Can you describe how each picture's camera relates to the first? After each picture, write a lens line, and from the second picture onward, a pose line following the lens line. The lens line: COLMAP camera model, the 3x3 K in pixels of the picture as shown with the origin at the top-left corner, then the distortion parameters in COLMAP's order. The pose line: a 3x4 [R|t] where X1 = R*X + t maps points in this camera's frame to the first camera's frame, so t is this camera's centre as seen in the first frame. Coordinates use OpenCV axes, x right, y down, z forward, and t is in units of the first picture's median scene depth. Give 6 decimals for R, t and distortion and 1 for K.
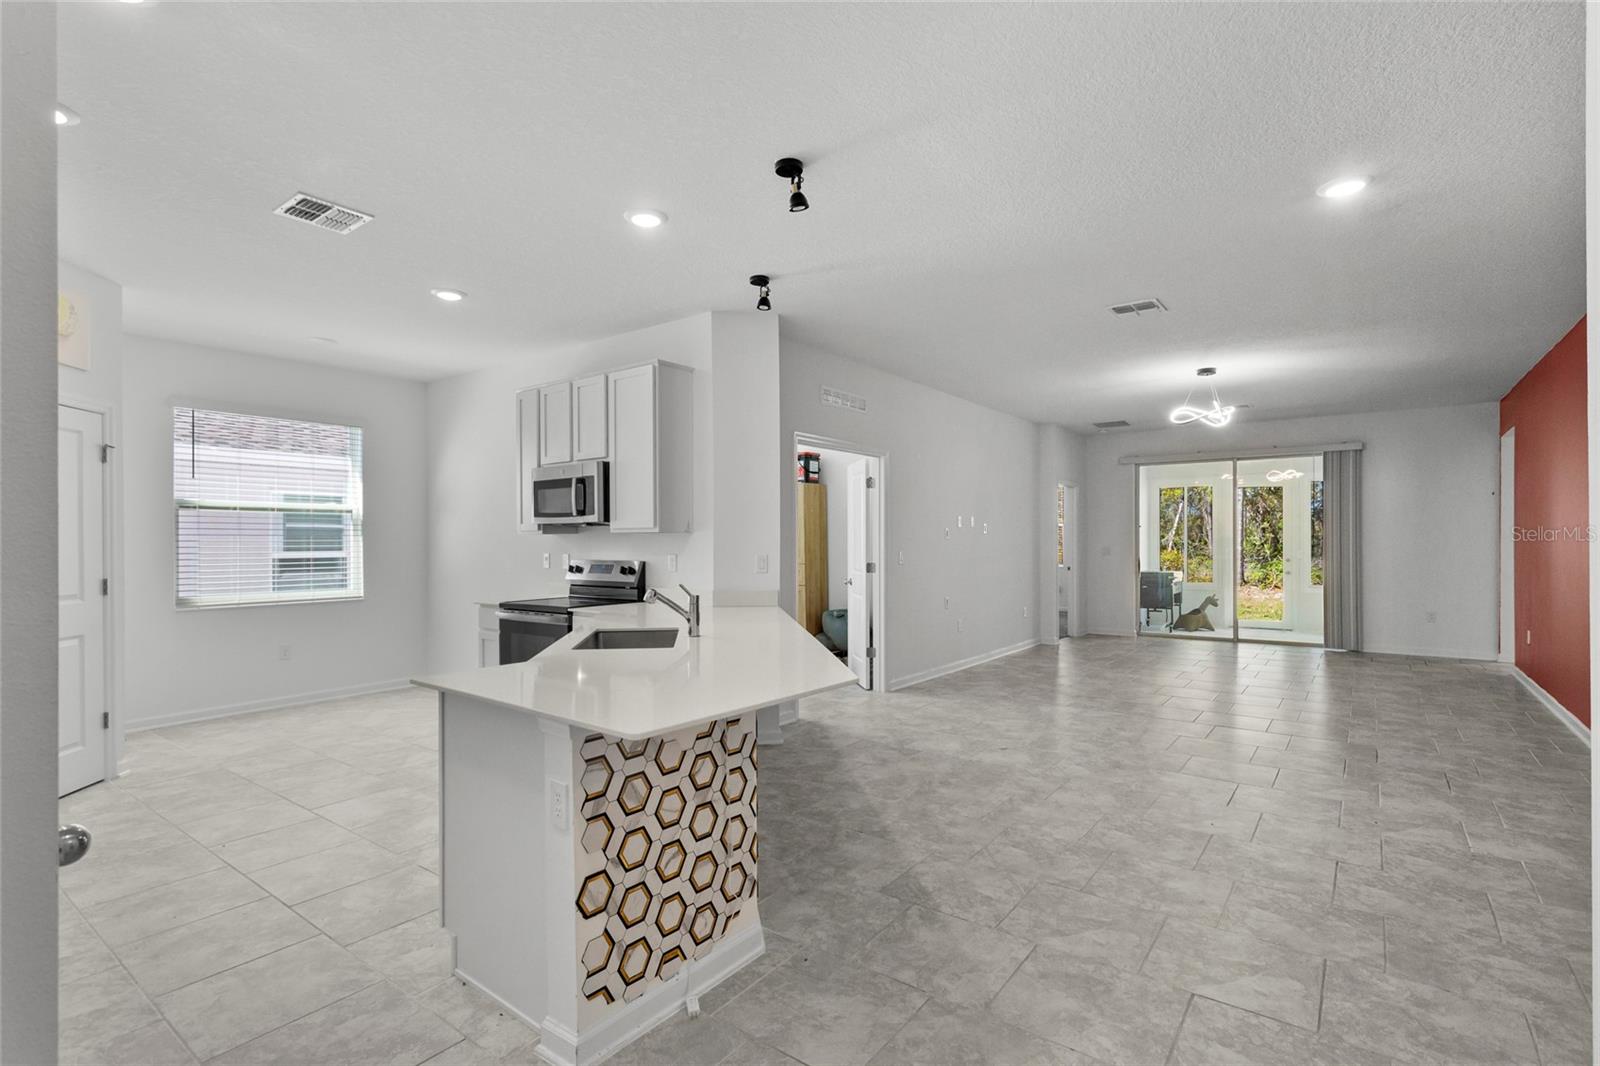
lens RADIAL K [[758.3, 0, 802.8], [0, 758.3, 540.6], [0, 0, 1]] dist [-0.000281, 0.001281]
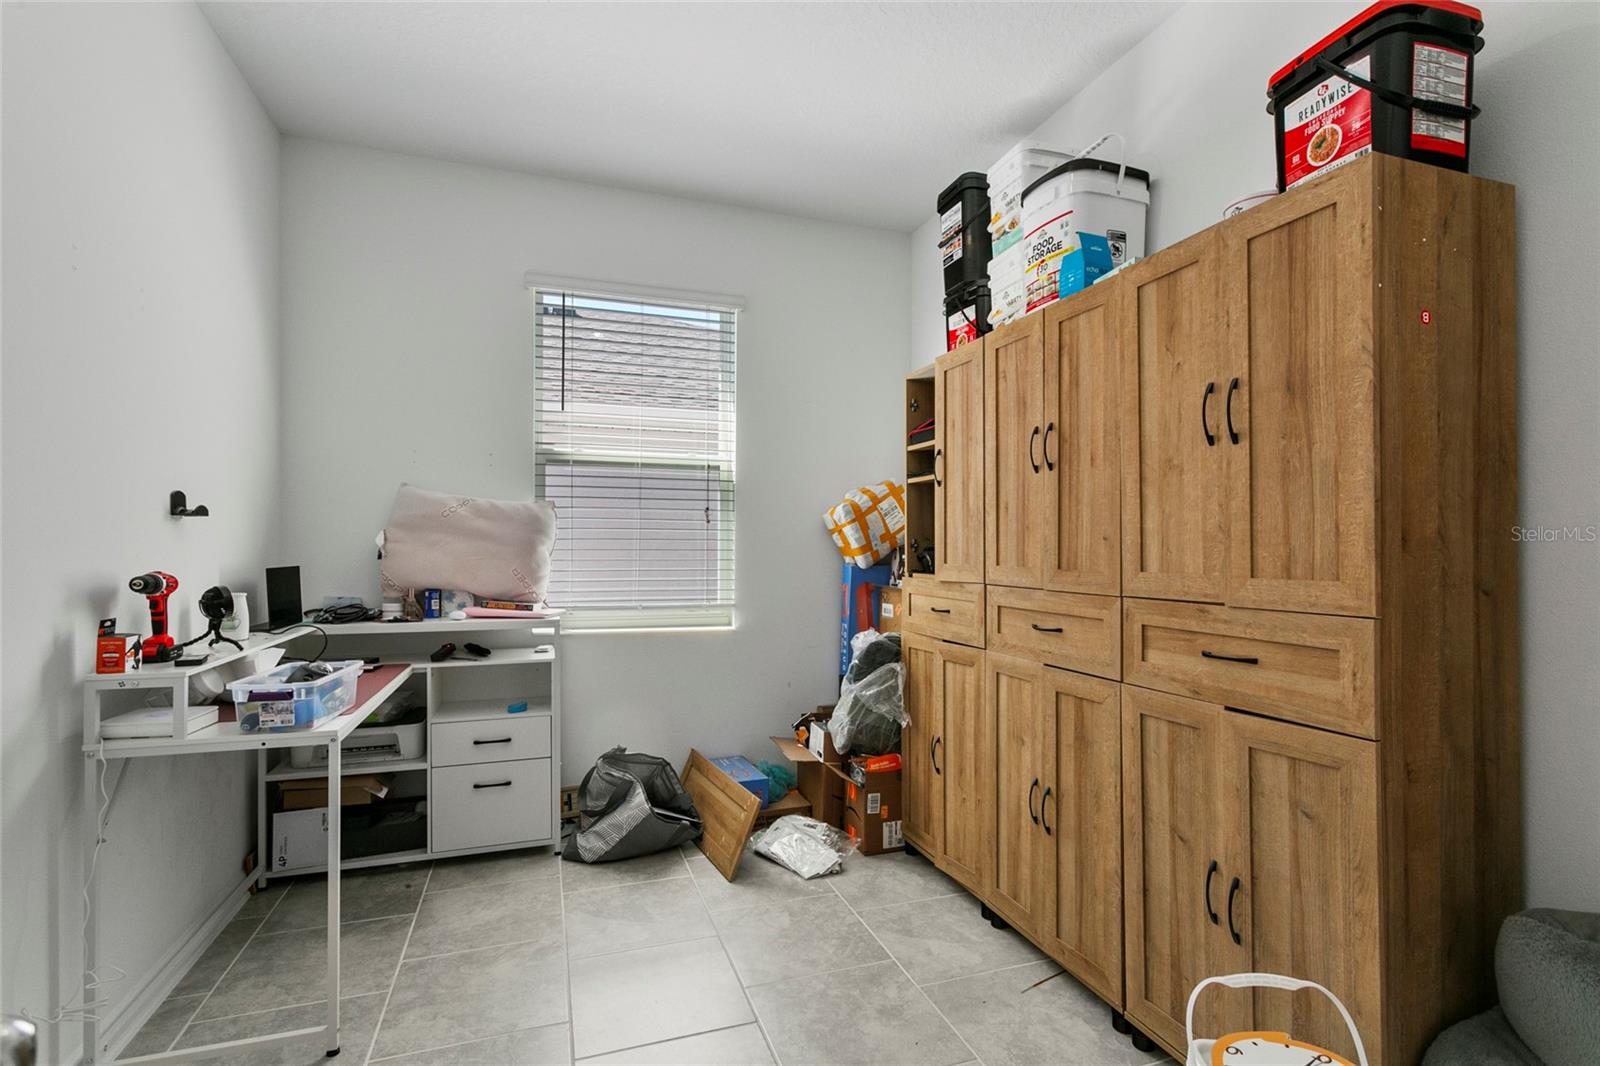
lens RADIAL K [[758.3, 0, 802.0], [0, 758.3, 542.7], [0, 0, 1]] dist [-0.000281, 0.001281]
pose [[0.828392, 0.006352, -0.560113, -0.013703], [-0.007825, 0.999969, -0.000232, 0.022317], [0.560094, 0.004575, 0.828416, 1.180468]]
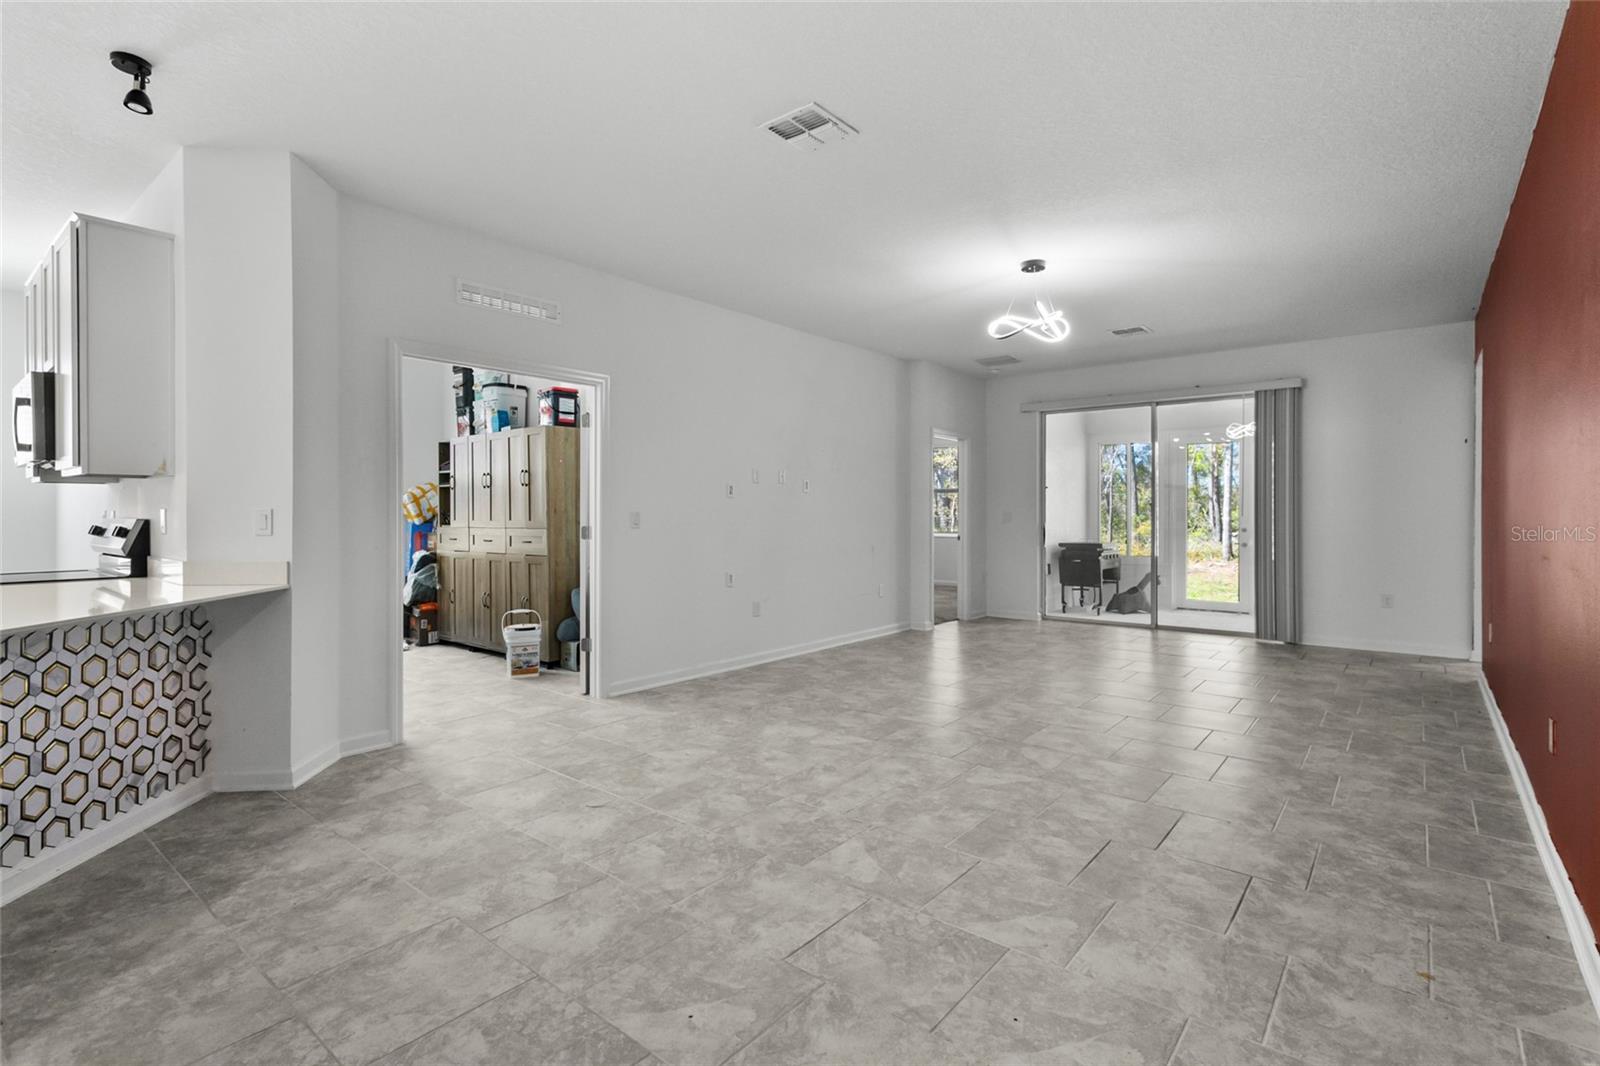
lens RADIAL K [[758.3, 0, 802.4], [0, 758.3, 514.2], [0, 0, 1]] dist [-0.000281, 0.001281]
pose [[0.999192, 0.003178, -0.040073, 0.449879], [-0.003102, 0.999993, 0.001947, 0.020589], [0.040079, -0.001821, 0.999195, 0.343476]]
